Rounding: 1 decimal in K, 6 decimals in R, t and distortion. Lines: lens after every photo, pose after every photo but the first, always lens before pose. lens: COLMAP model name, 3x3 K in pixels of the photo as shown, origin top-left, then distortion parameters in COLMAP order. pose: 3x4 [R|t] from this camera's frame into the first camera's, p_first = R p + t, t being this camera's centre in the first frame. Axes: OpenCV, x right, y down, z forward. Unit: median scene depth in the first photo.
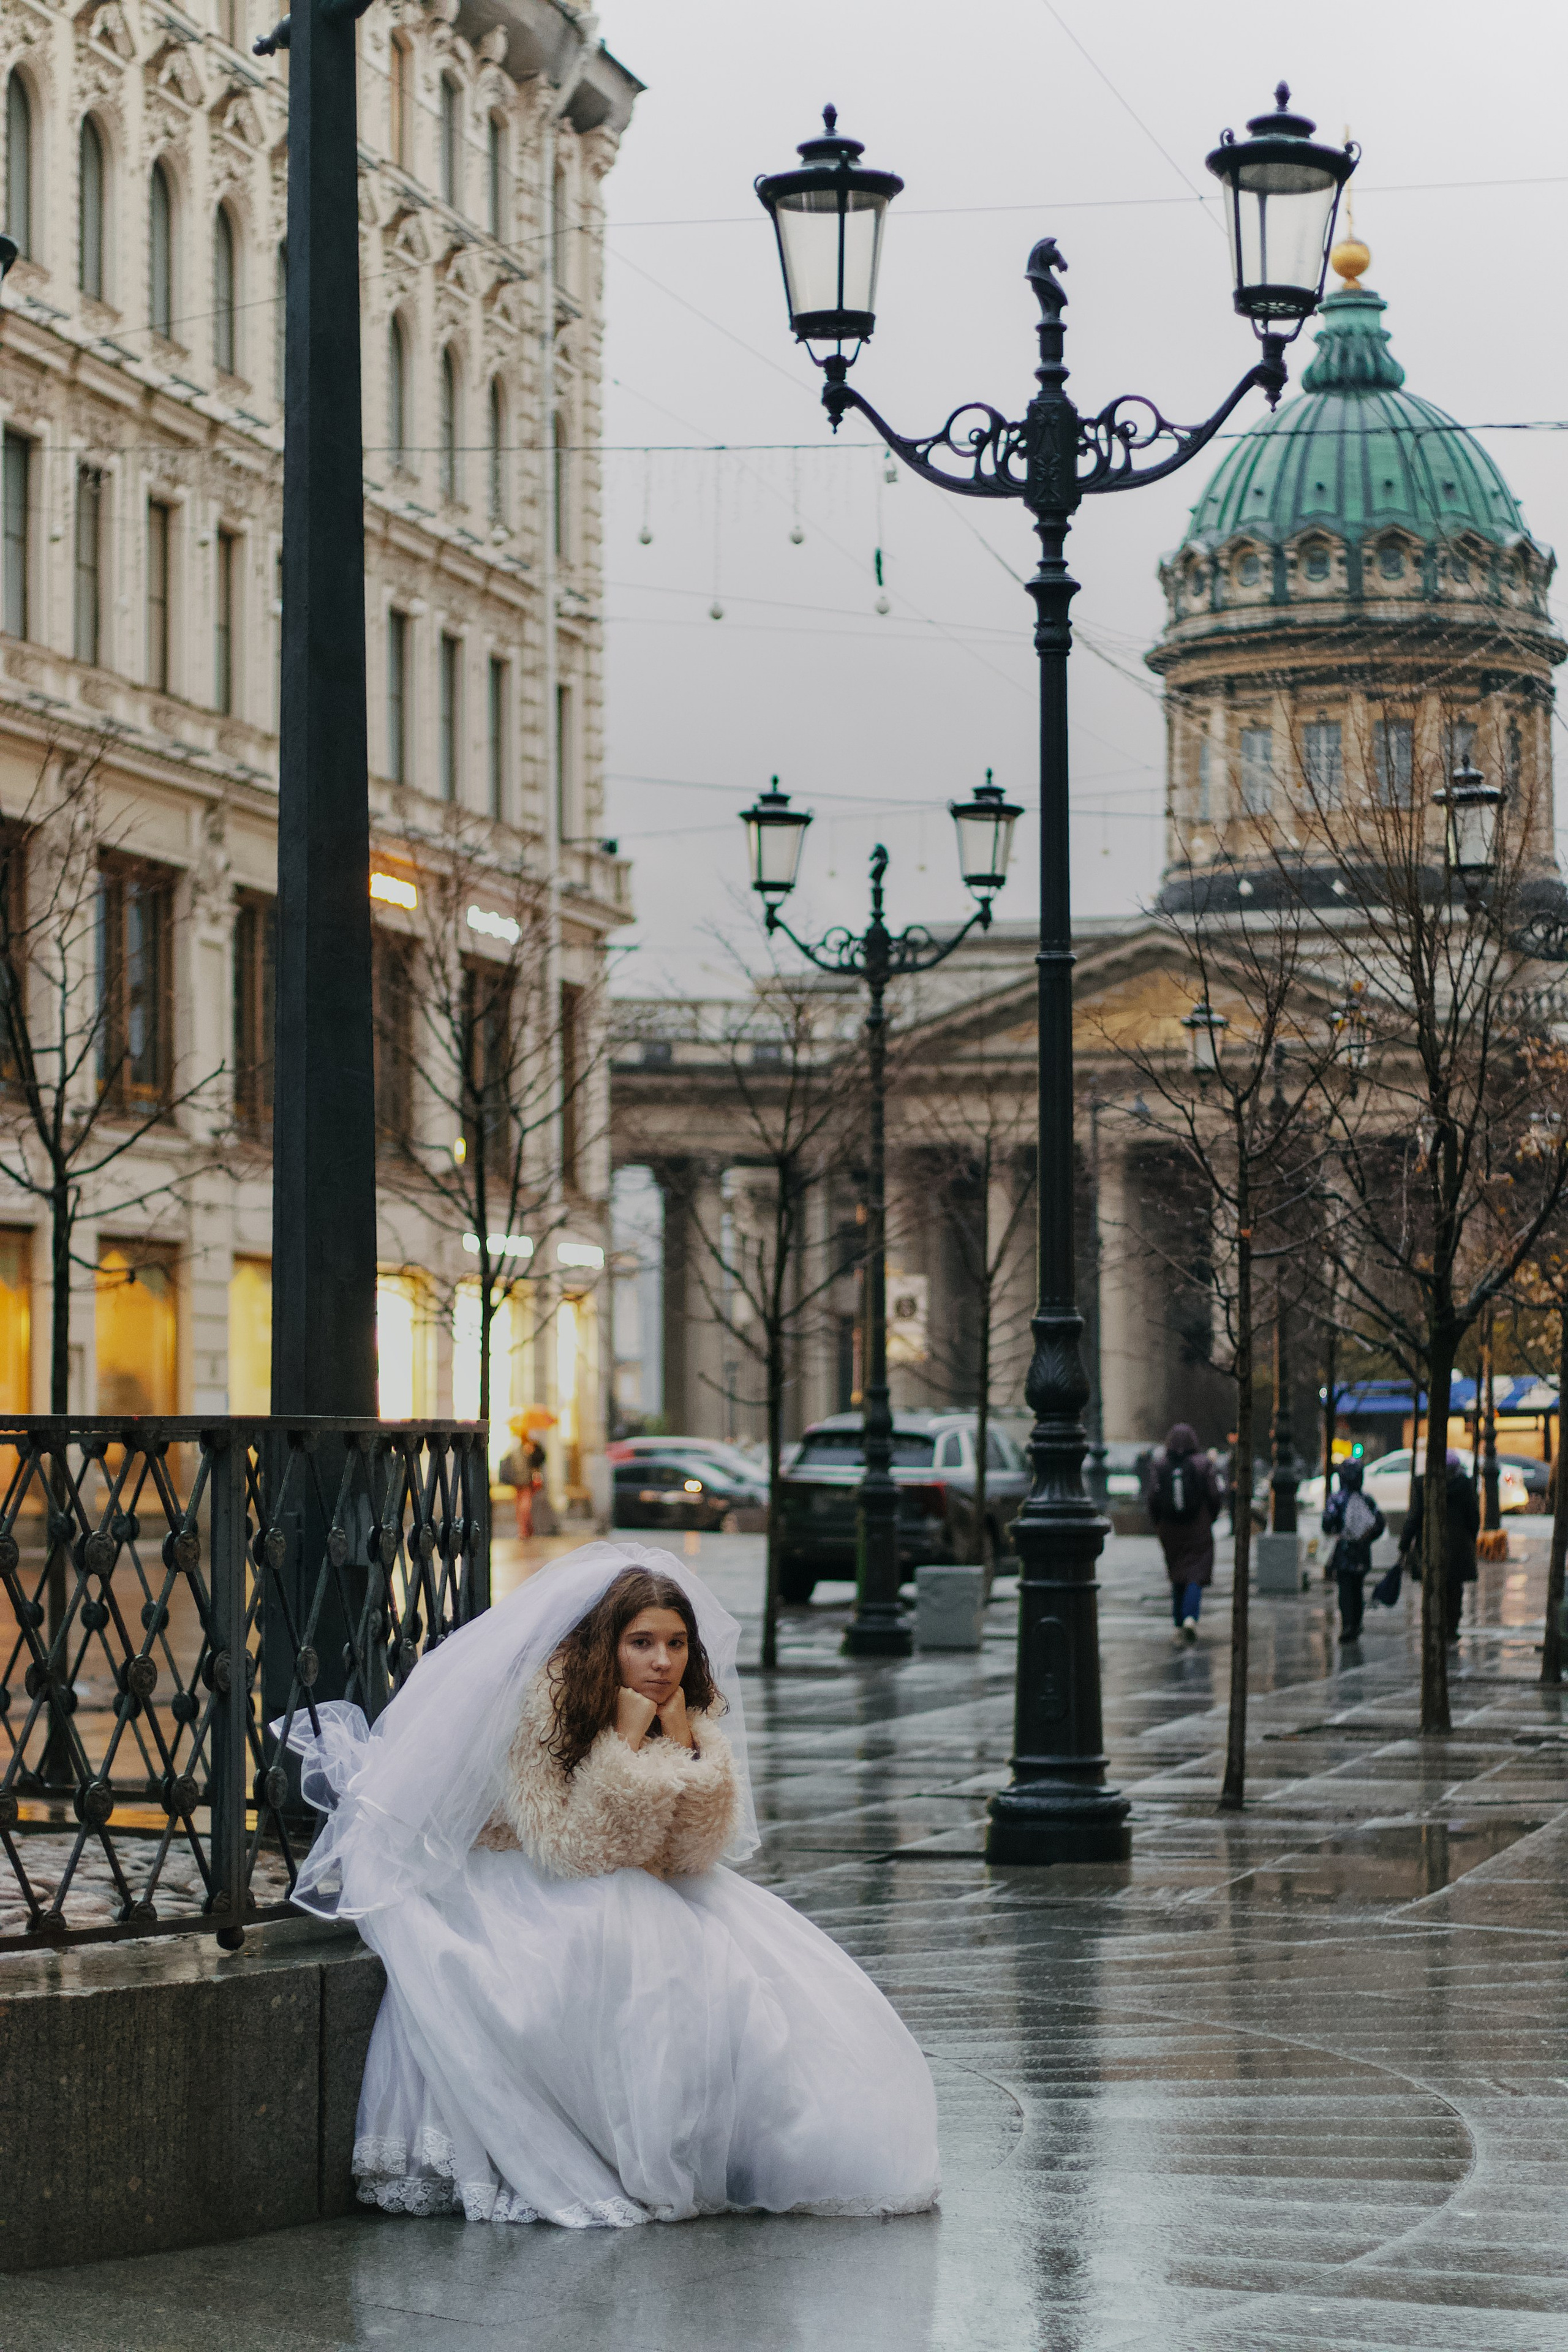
lens RADIAL K [[5671.2, 0, 784.0], [0, 5671.2, 1176.0], [0, 0, 1]] dist [-0.093726, 0.307281]
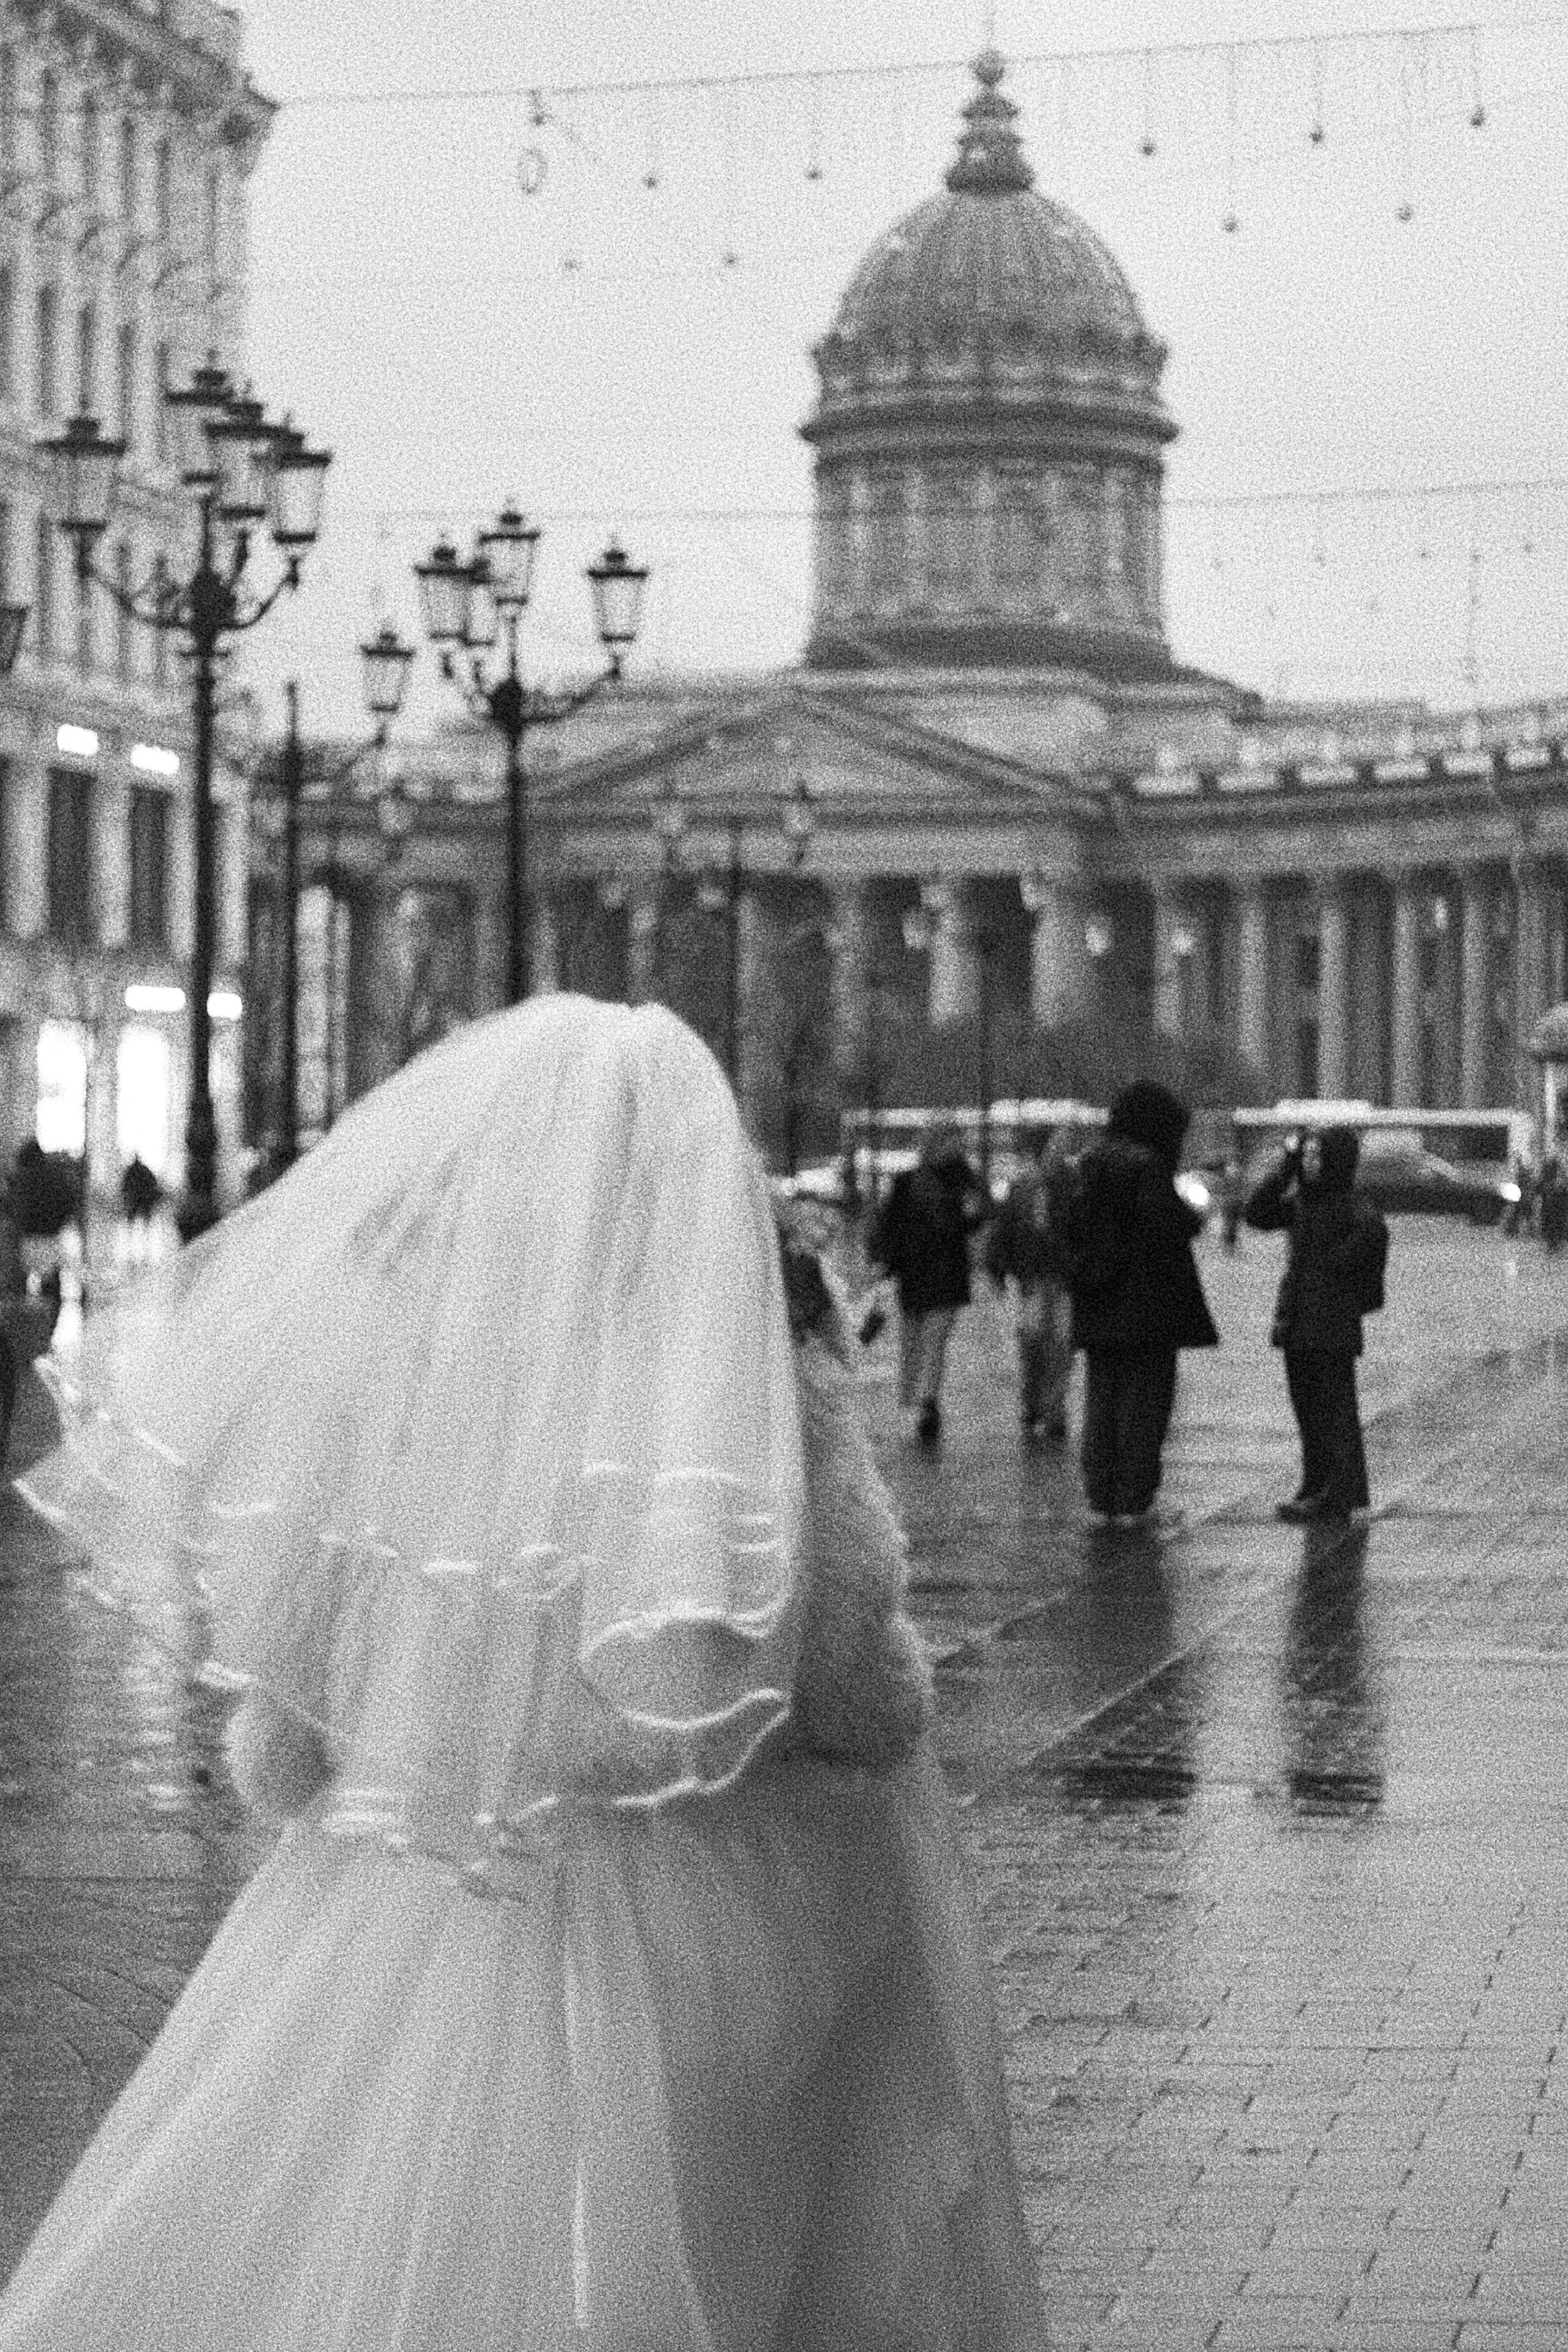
lens RADIAL K [[5671.2, 0, 784.0], [0, 5671.2, 1176.0], [0, 0, 1]] dist [-0.093726, 0.307281]
pose [[0.998813, 0.012621, 0.047038, 0.011606], [-0.015203, 0.998374, 0.054938, -0.007242], [-0.046268, -0.055588, 0.997381, -0.112733]]
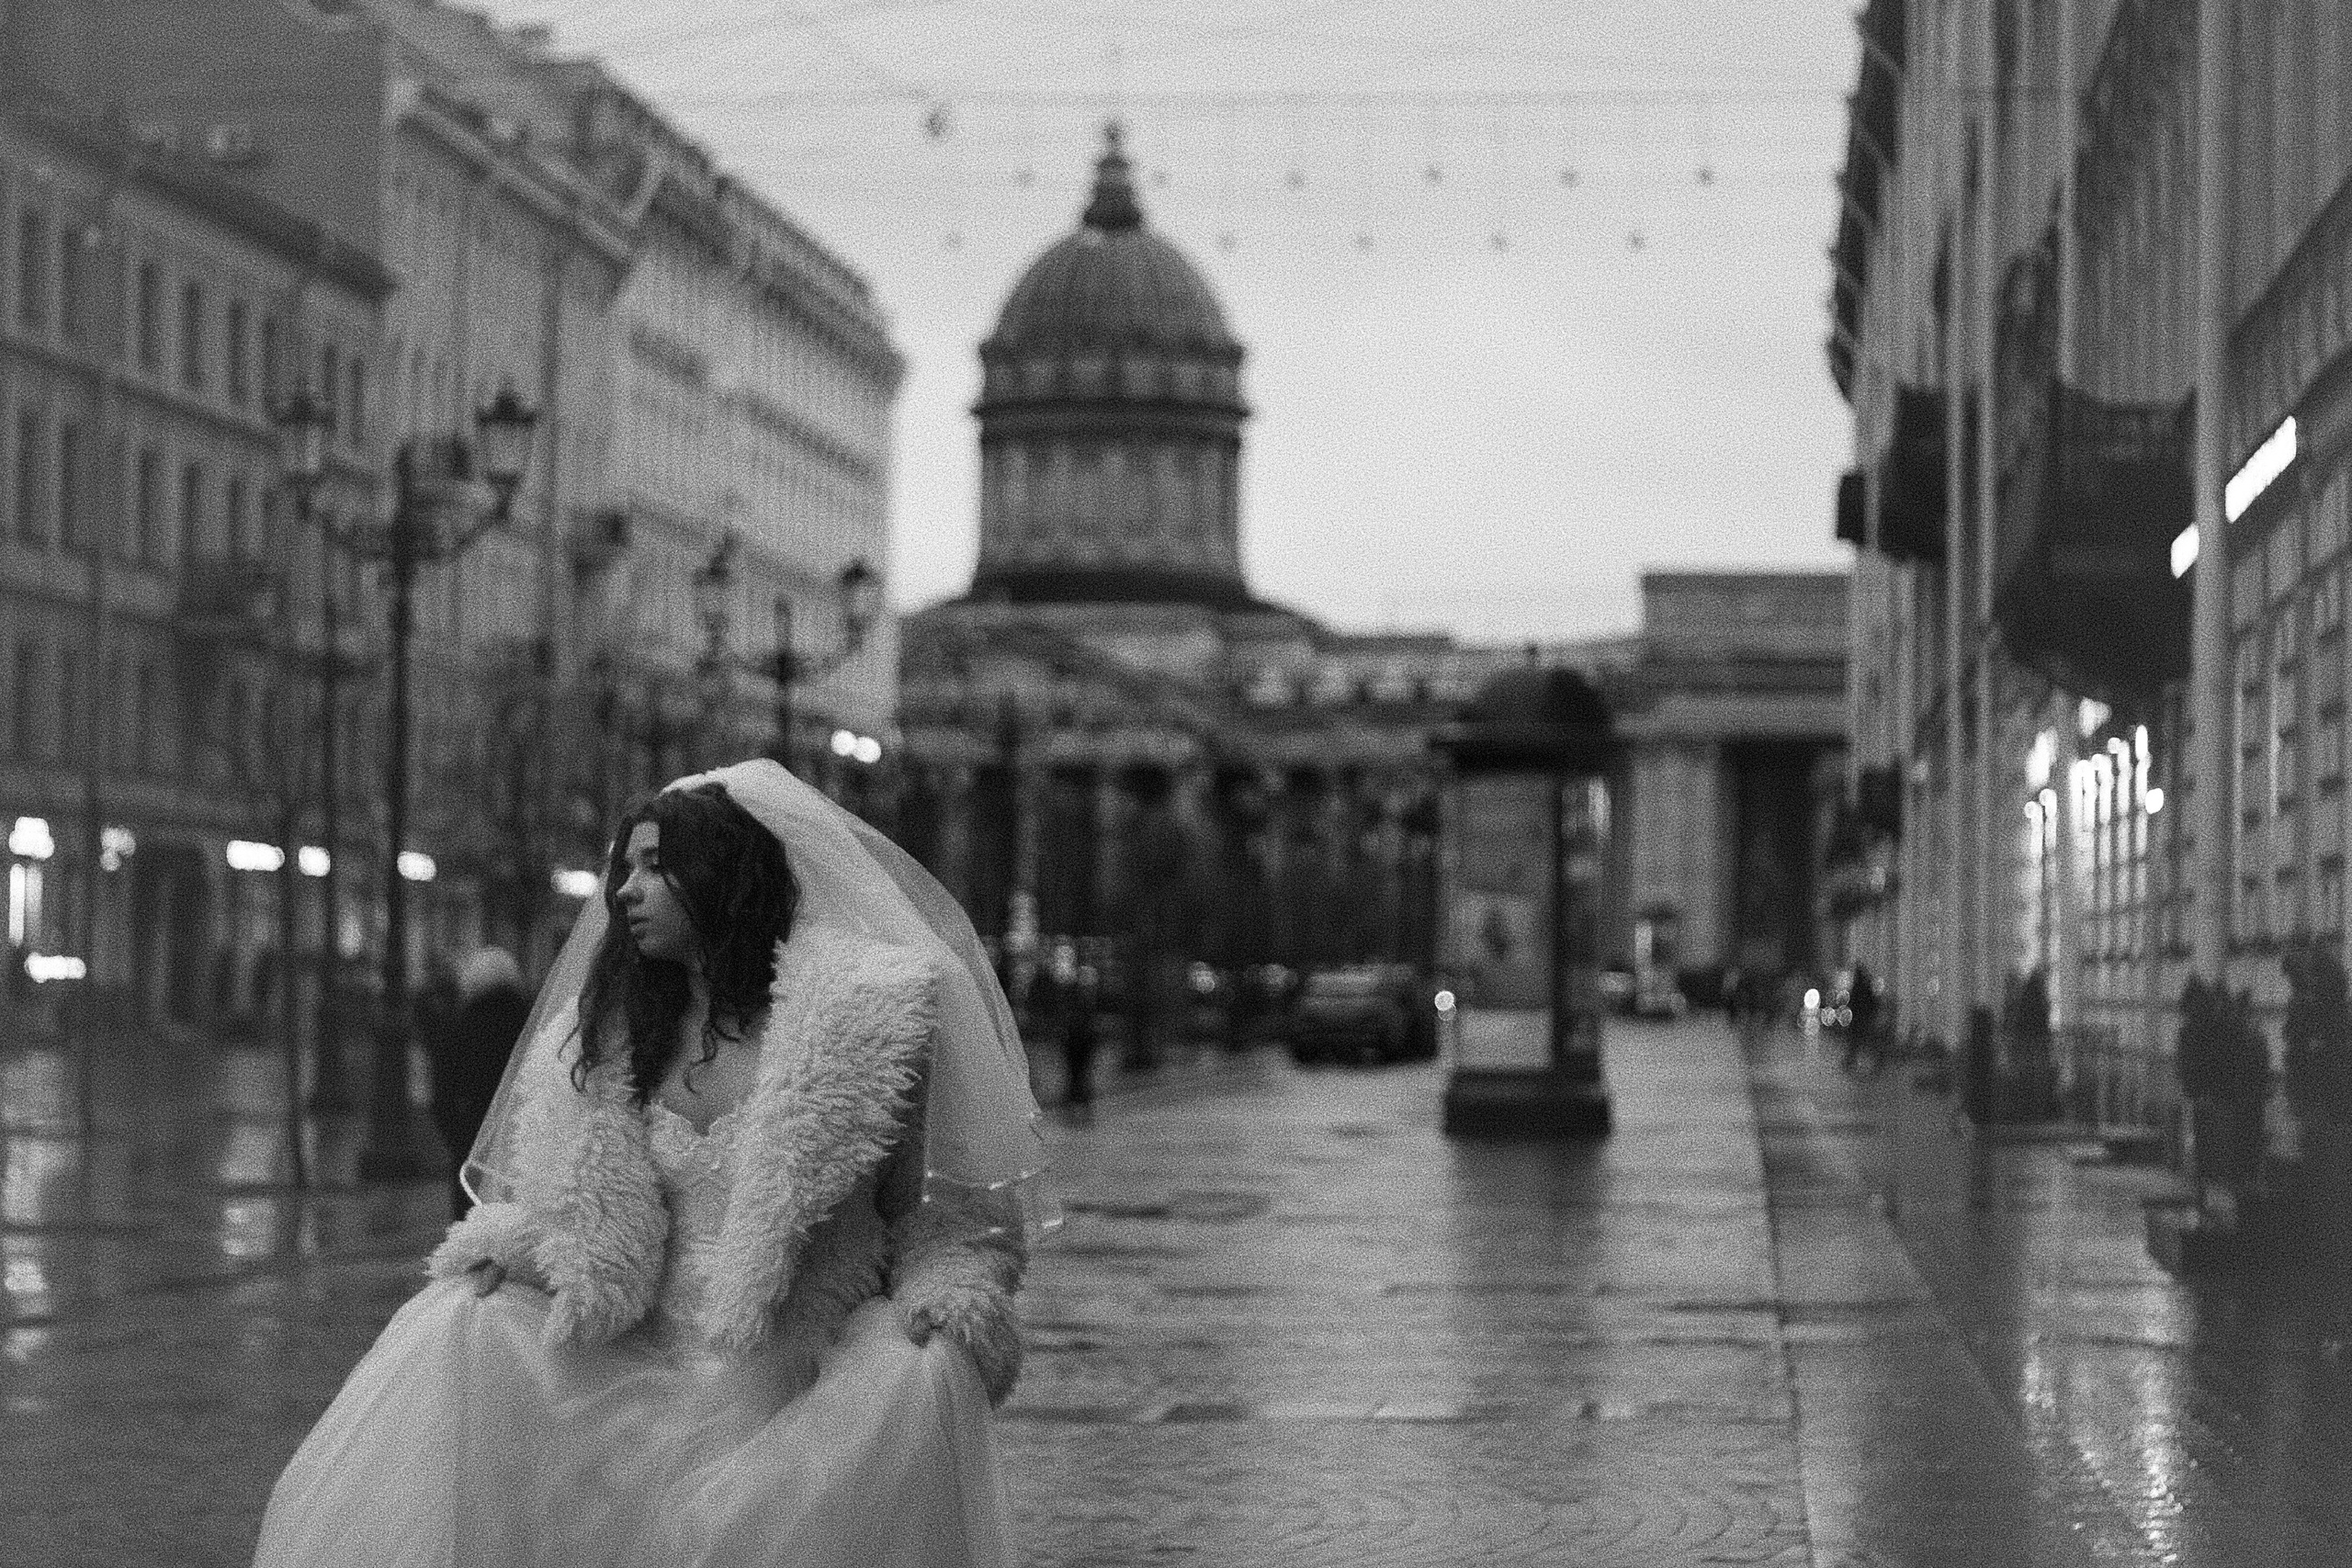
lens RADIAL K [[5670.7, 0, 1176.0], [0, 5670.7, 784.0], [0, 0, 1]] dist [-0.093726, 0.307281]
pose [[0.990626, 0.021695, 0.134866, -0.076053], [-0.024021, 0.999589, 0.015649, -0.021641], [-0.134471, -0.018742, 0.990740, -0.436058]]
